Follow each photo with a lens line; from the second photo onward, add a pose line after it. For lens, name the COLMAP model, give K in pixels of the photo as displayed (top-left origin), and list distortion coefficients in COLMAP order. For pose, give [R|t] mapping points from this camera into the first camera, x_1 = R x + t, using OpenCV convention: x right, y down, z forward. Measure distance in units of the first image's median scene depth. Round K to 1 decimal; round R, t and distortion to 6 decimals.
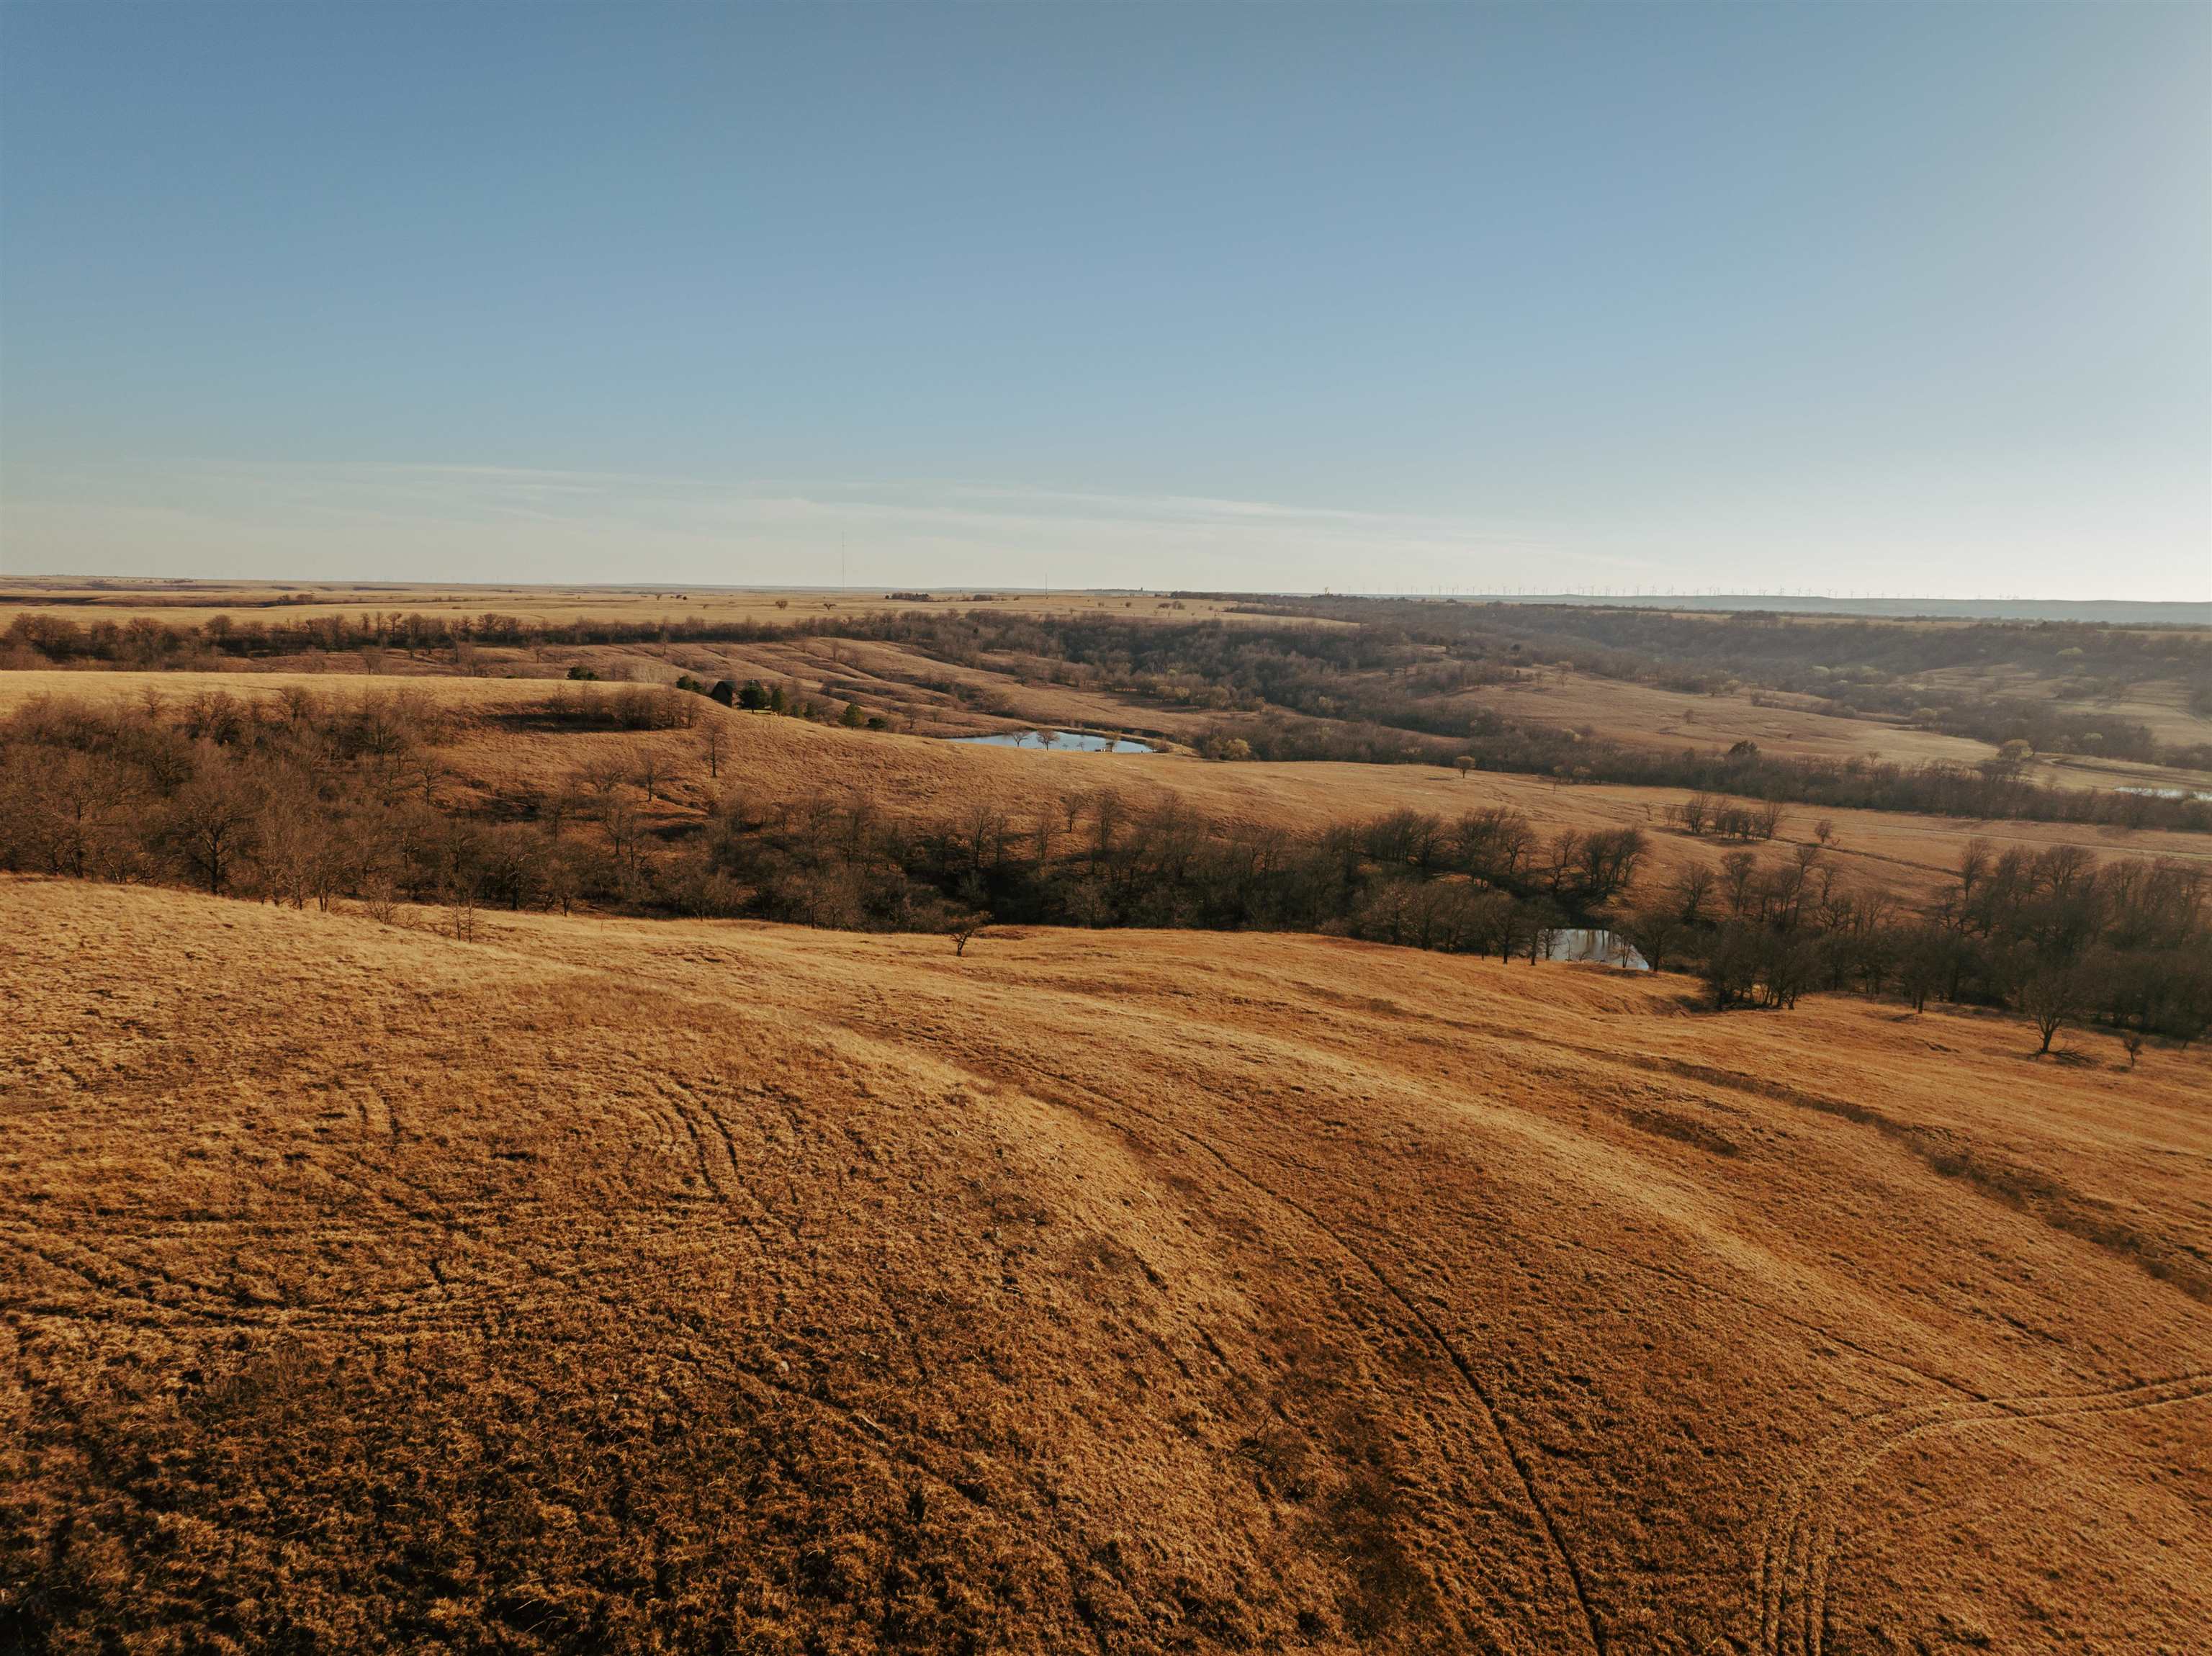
lens RADIAL K [[1569.5, 0, 1103.7], [0, 1569.5, 824.4], [0, 0, 1]] dist [0.009642, -0.019497]
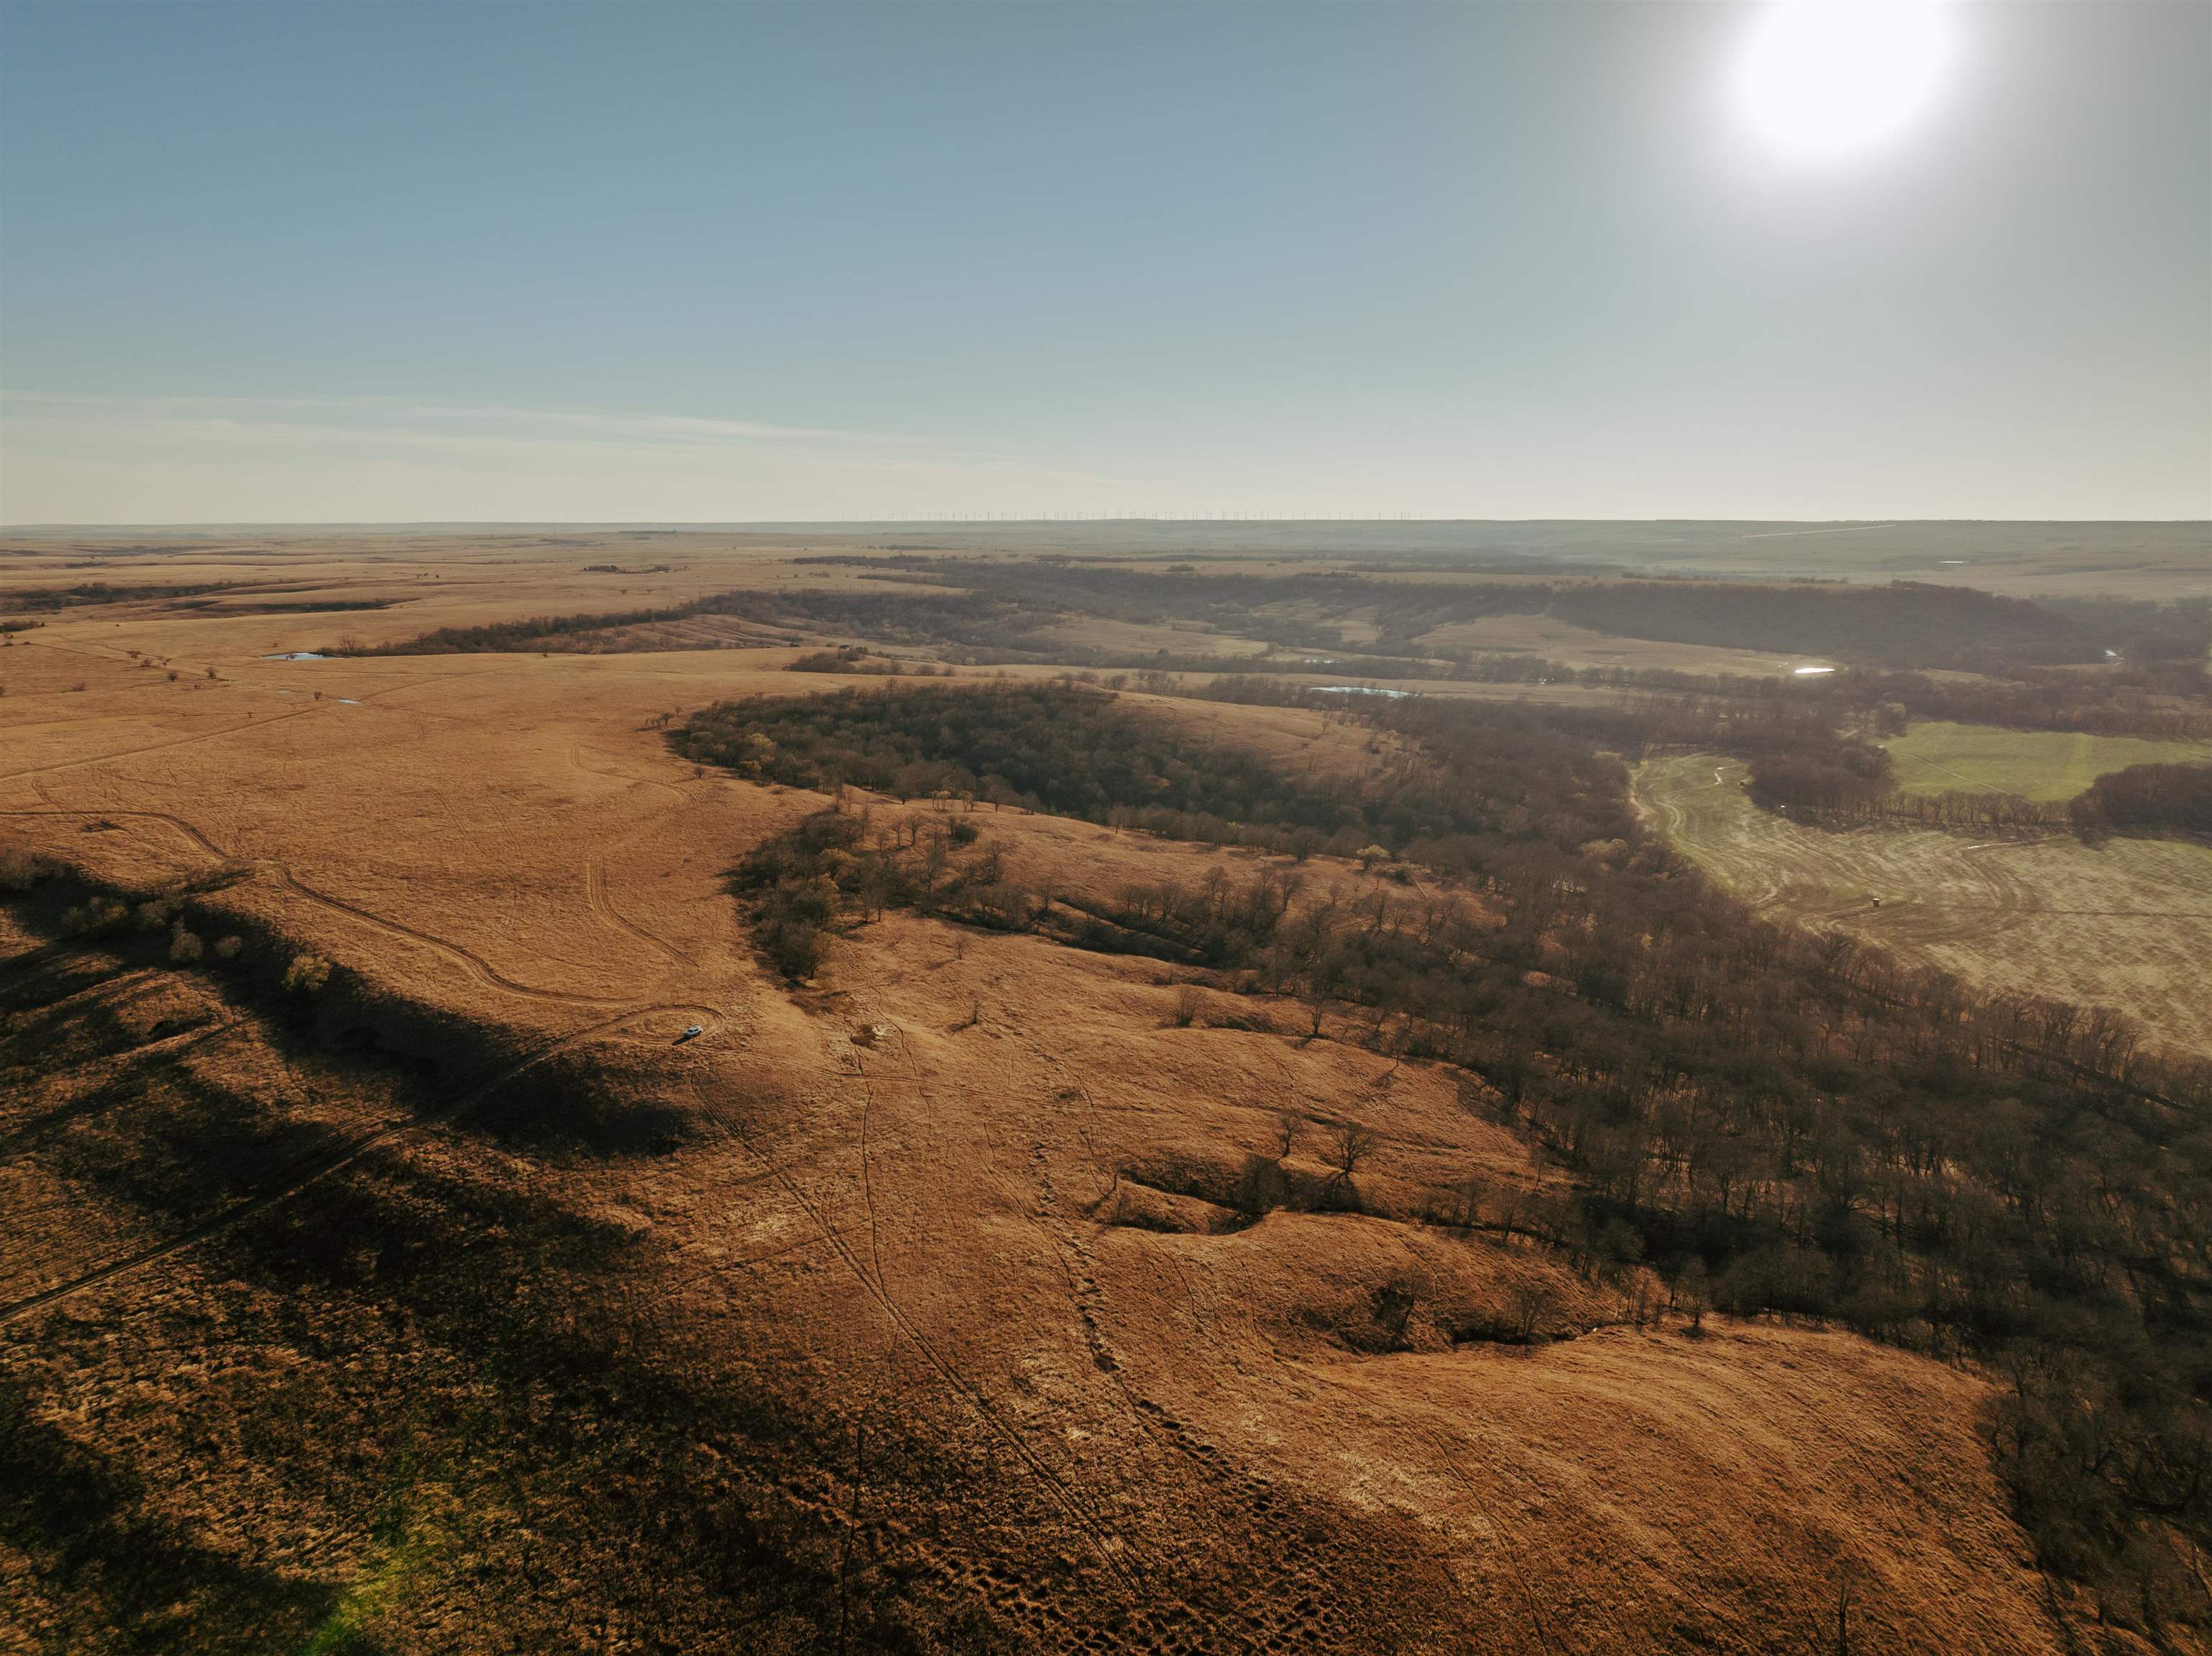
lens RADIAL K [[1580.0, 0, 1101.2], [0, 1580.0, 829.7], [0, 0, 1]] dist [0.003619, 0.001865]
pose [[0.947736, -0.081817, 0.308387, -0.316588], [0.065564, 0.995875, 0.062722, 0.046085], [-0.312247, -0.039225, 0.949191, -0.898613]]
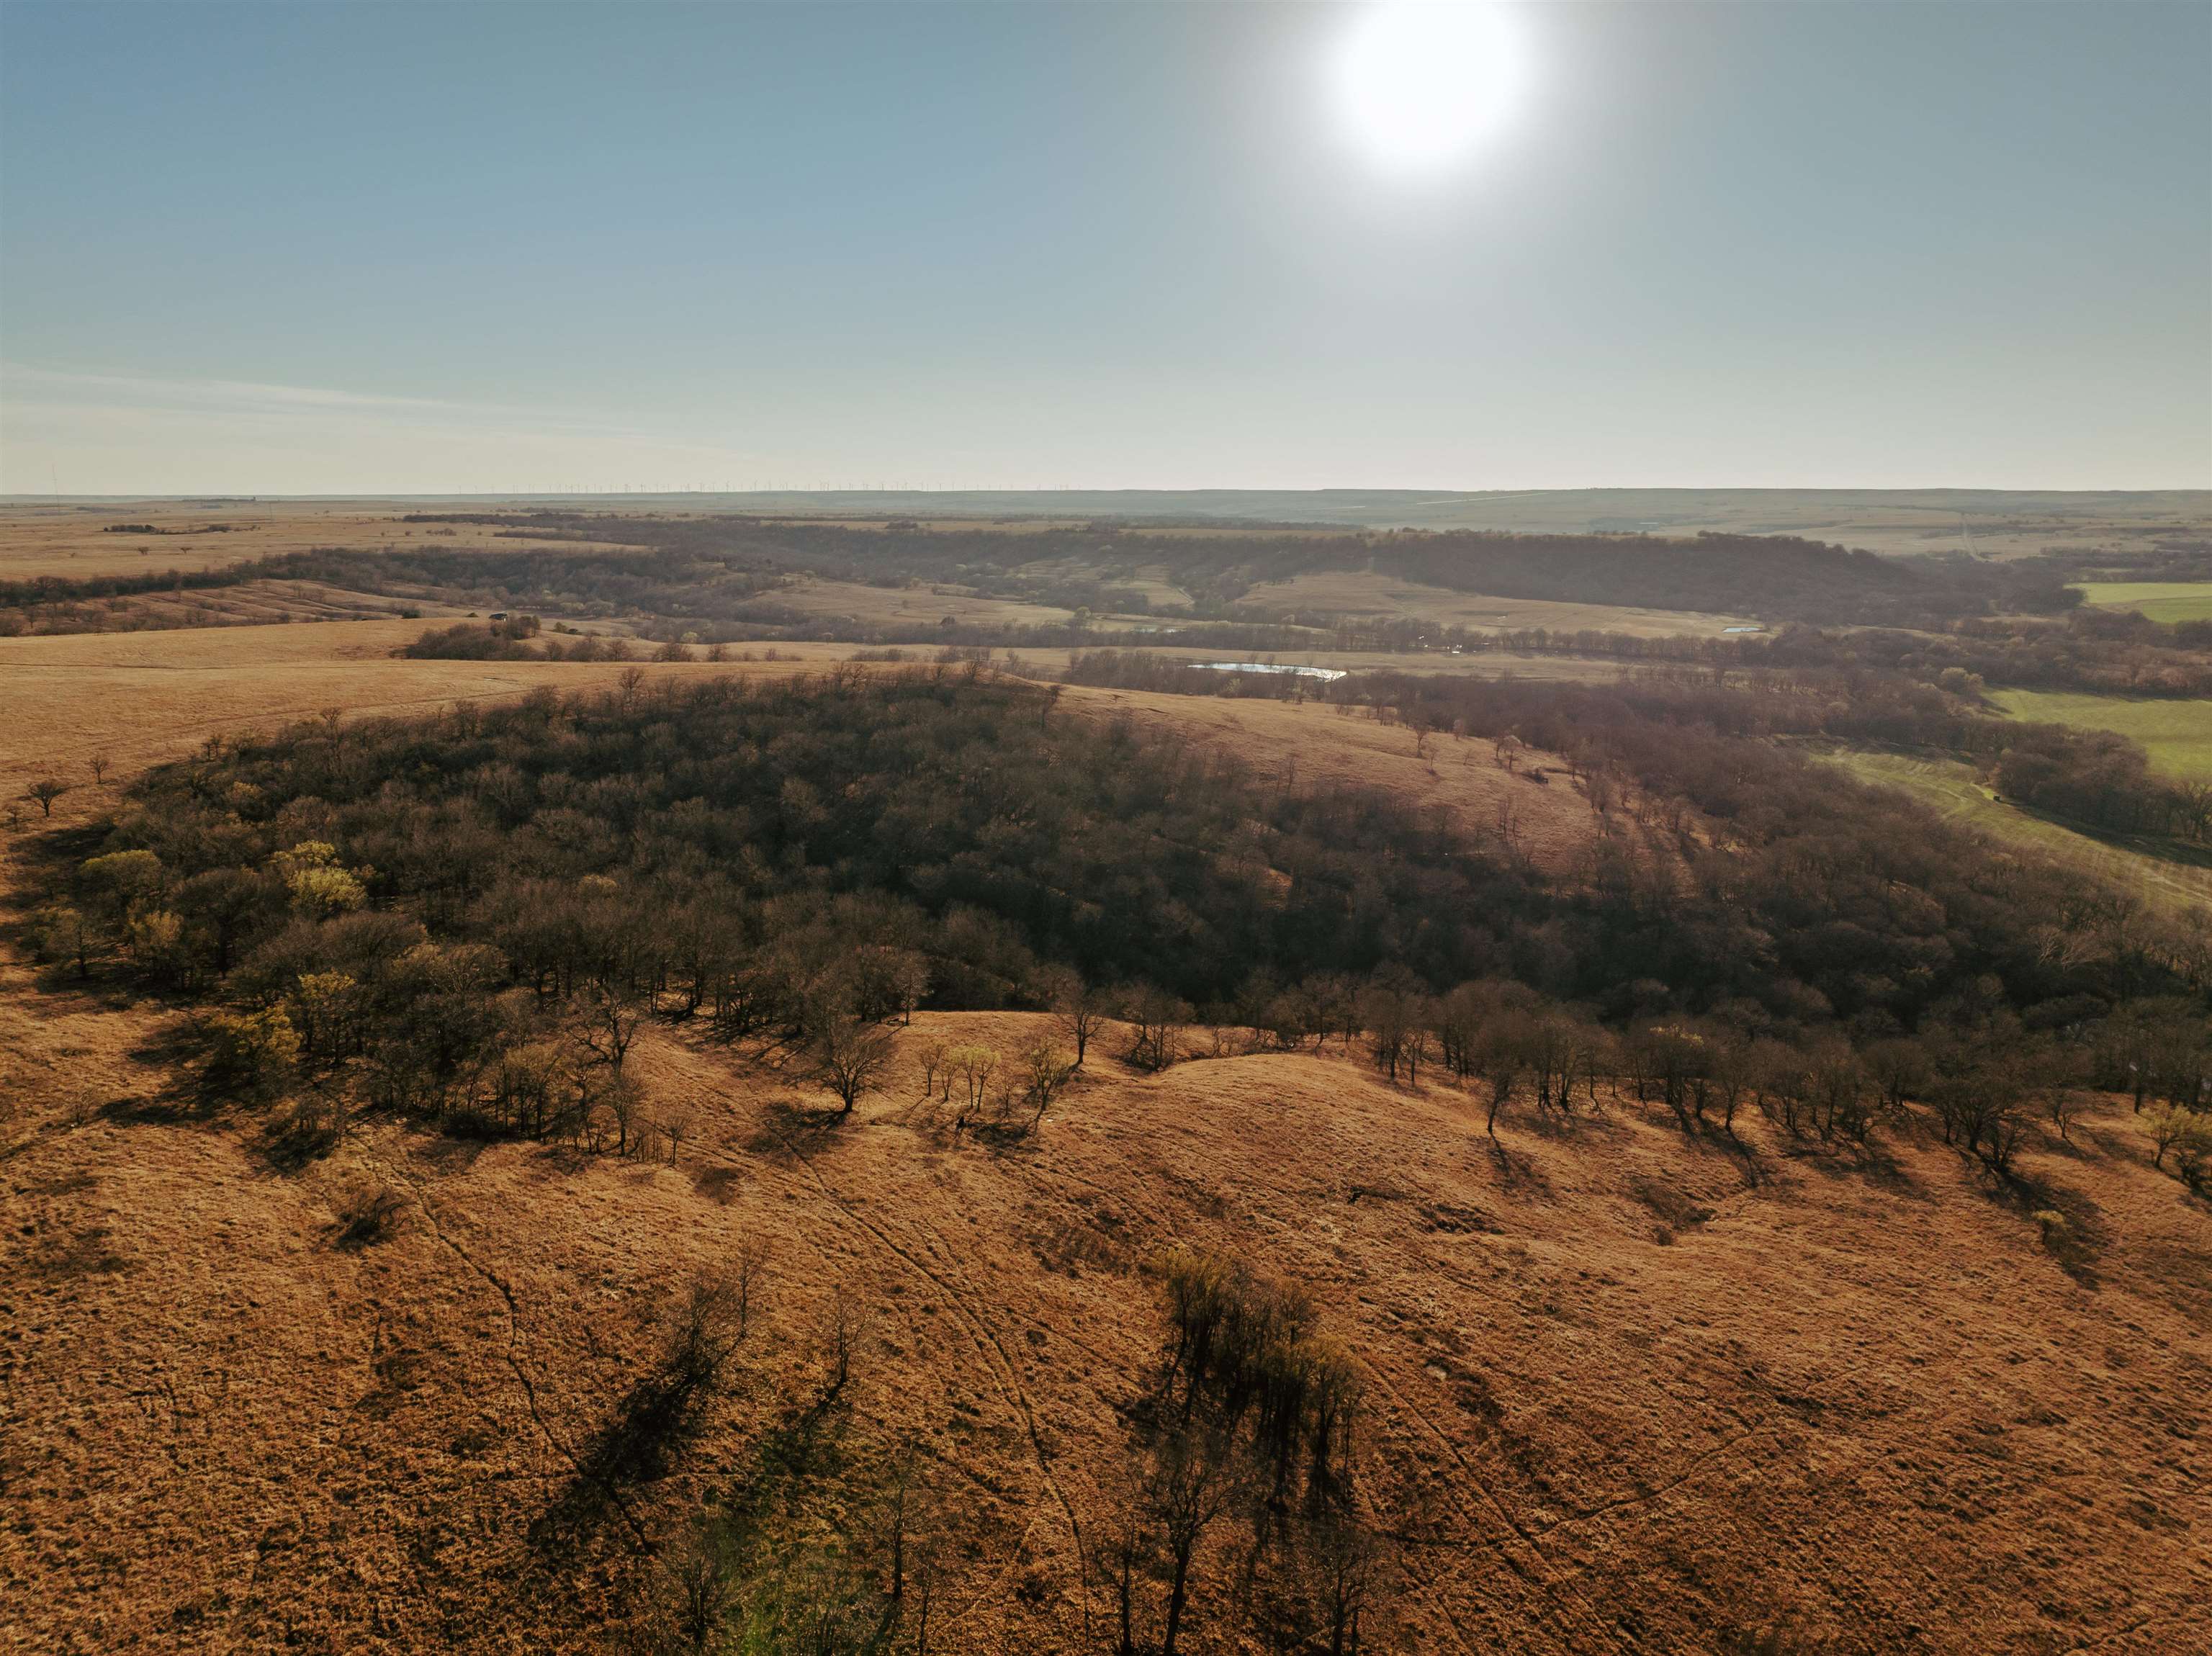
lens RADIAL K [[1569.5, 0, 1118.5], [0, 1569.5, 826.5], [0, 0, 1]] dist [0.009642, -0.019497]
pose [[0.849818, -0.128780, 0.511102, -0.256237], [0.093569, 0.991150, 0.094158, 0.023033], [-0.518705, -0.032194, 0.854347, -0.432437]]
